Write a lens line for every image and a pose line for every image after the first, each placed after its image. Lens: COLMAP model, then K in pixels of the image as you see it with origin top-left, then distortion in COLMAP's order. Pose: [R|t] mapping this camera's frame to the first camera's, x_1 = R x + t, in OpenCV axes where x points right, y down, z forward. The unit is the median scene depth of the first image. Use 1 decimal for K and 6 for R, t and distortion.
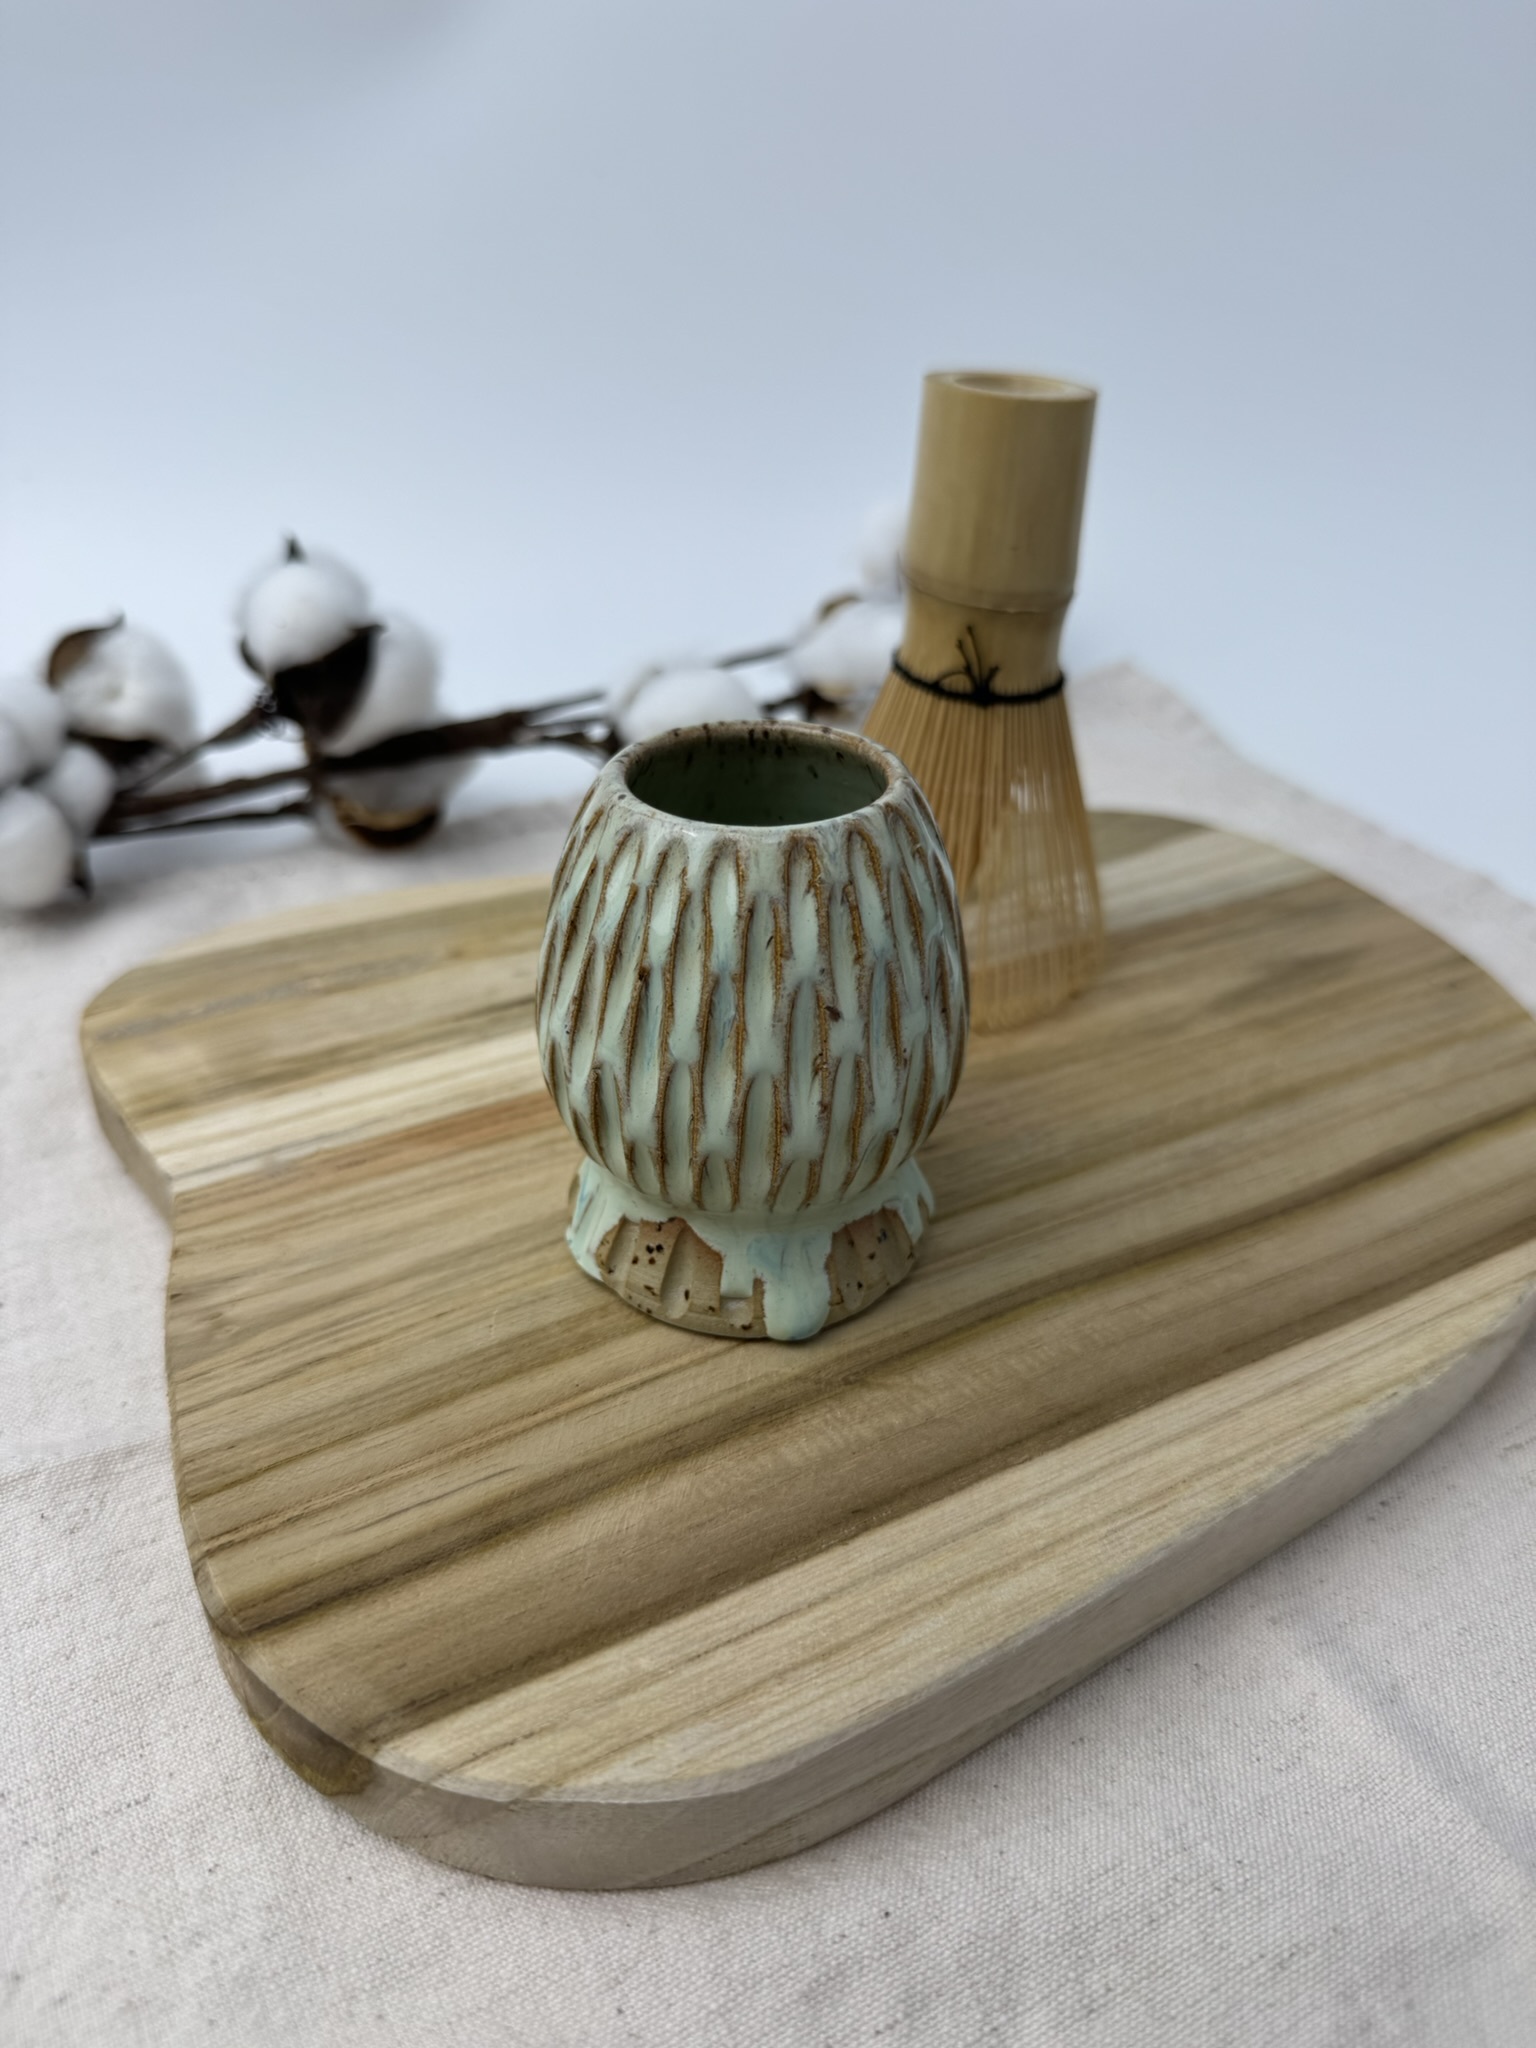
lens RADIAL K [[1473.0, 0, 769.3], [0, 1473.0, 1056.5], [0, 0, 1]] dist [0.005767, -0.053049]
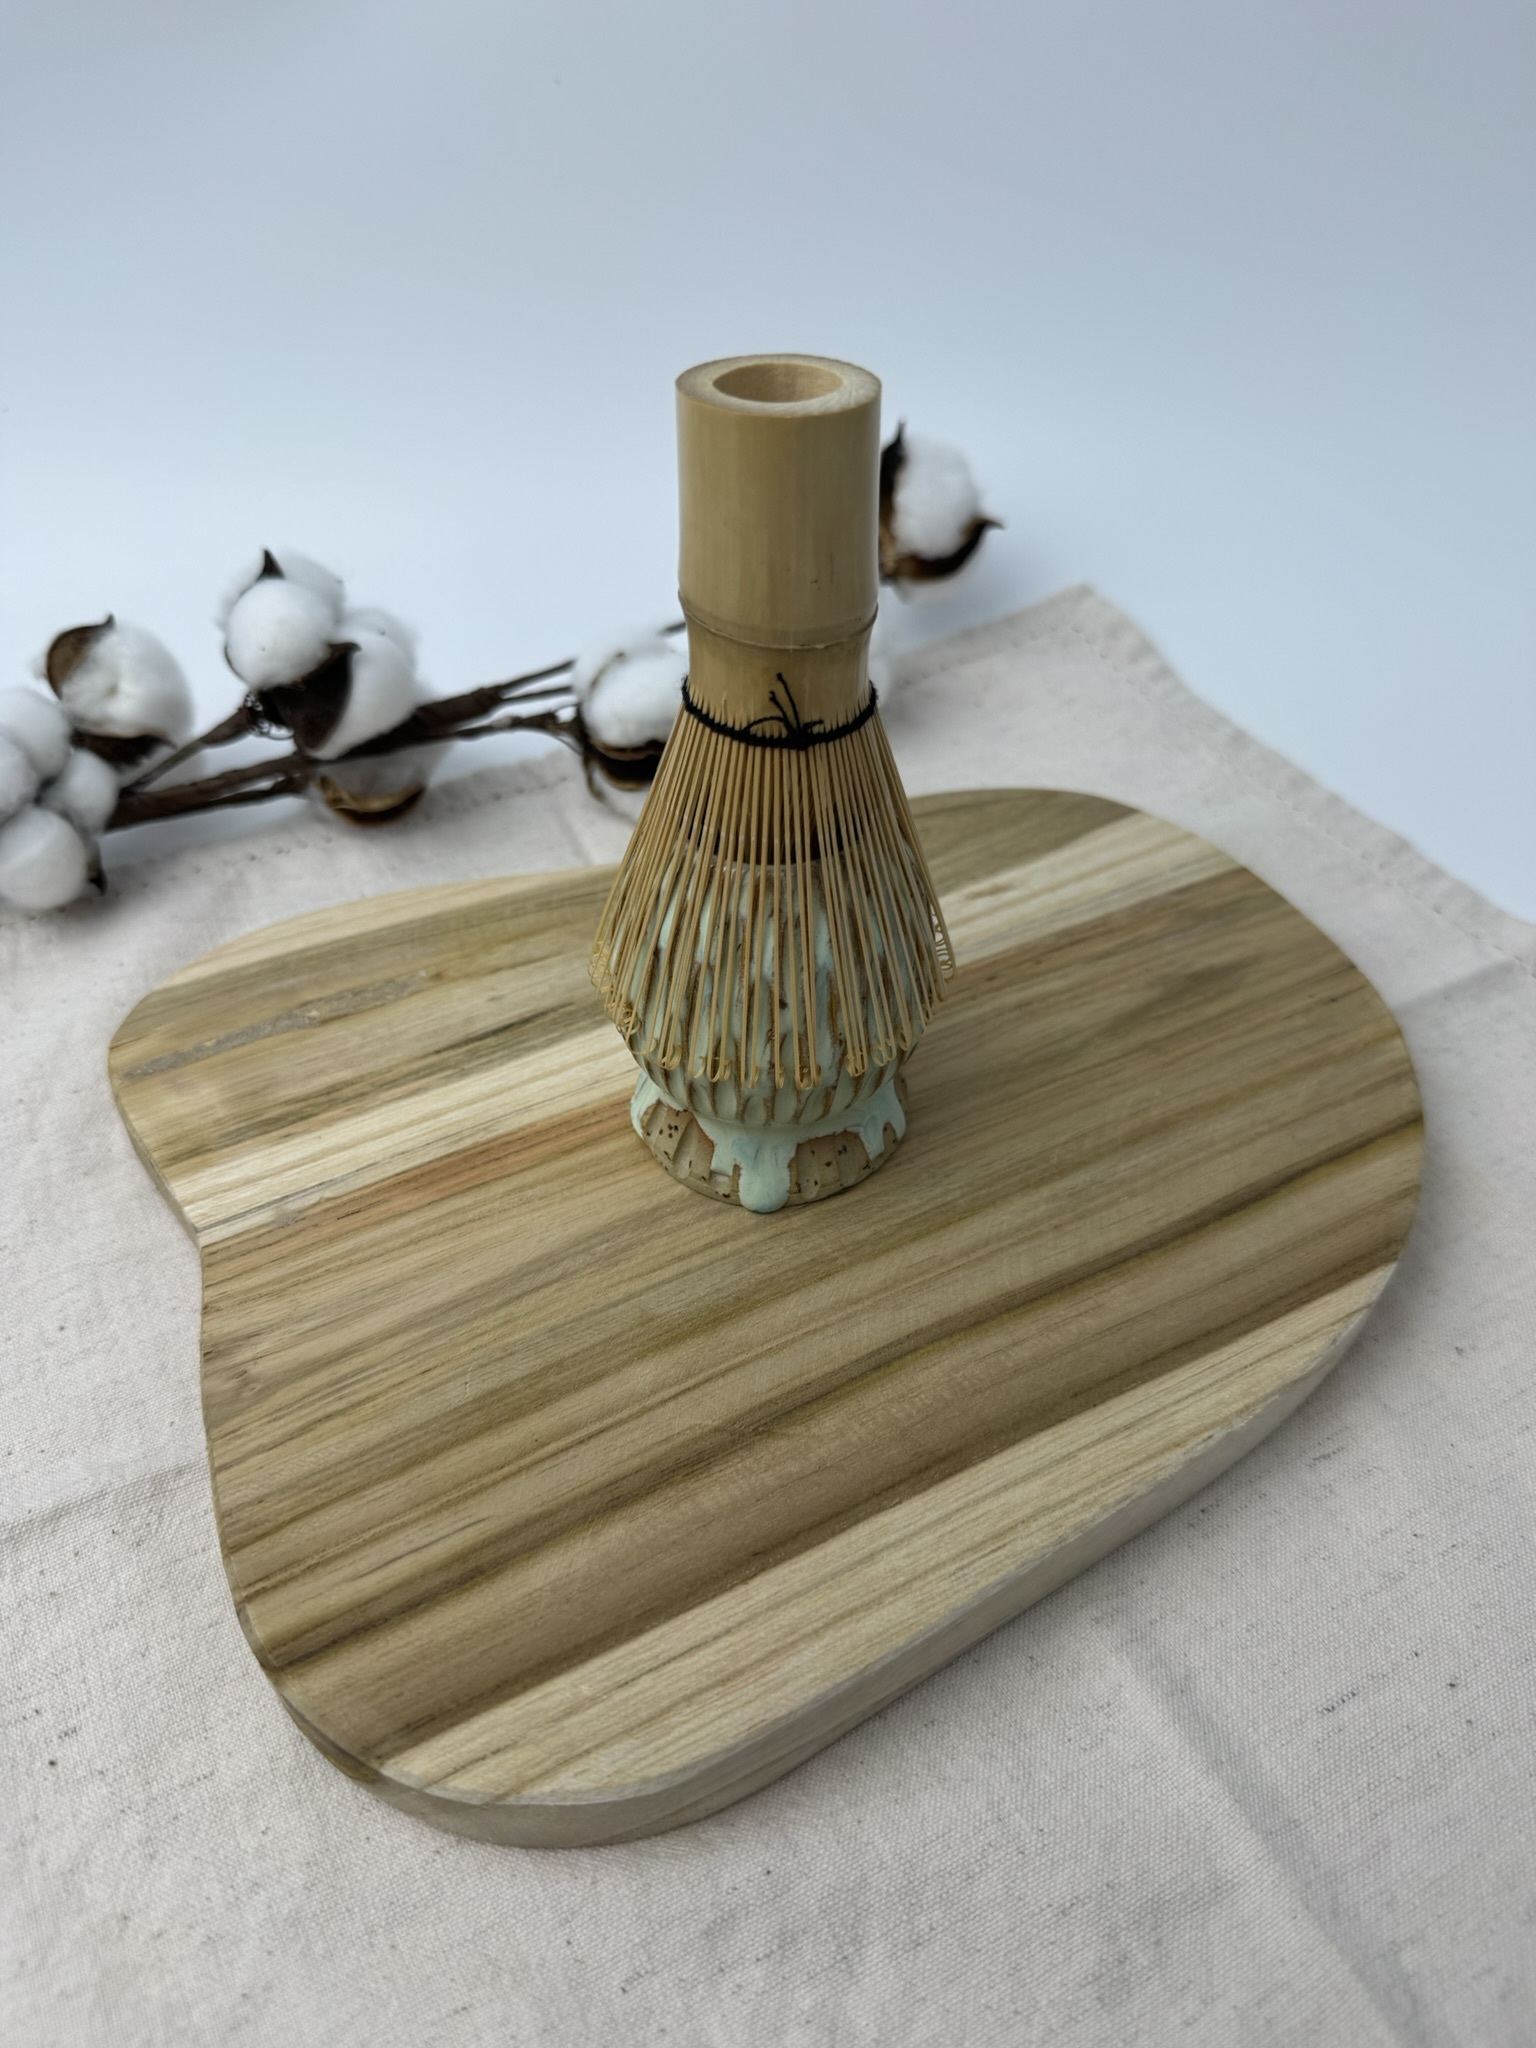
lens RADIAL K [[1462.5, 0, 761.5], [0, 1462.5, 1032.0], [0, 0, 1]] dist [0.033786, -0.087961]
pose [[0.999824, -0.004891, -0.018097, 0.085359], [0.007755, 0.986799, 0.161763, -0.323642], [0.017067, -0.161875, 0.986664, -0.161366]]
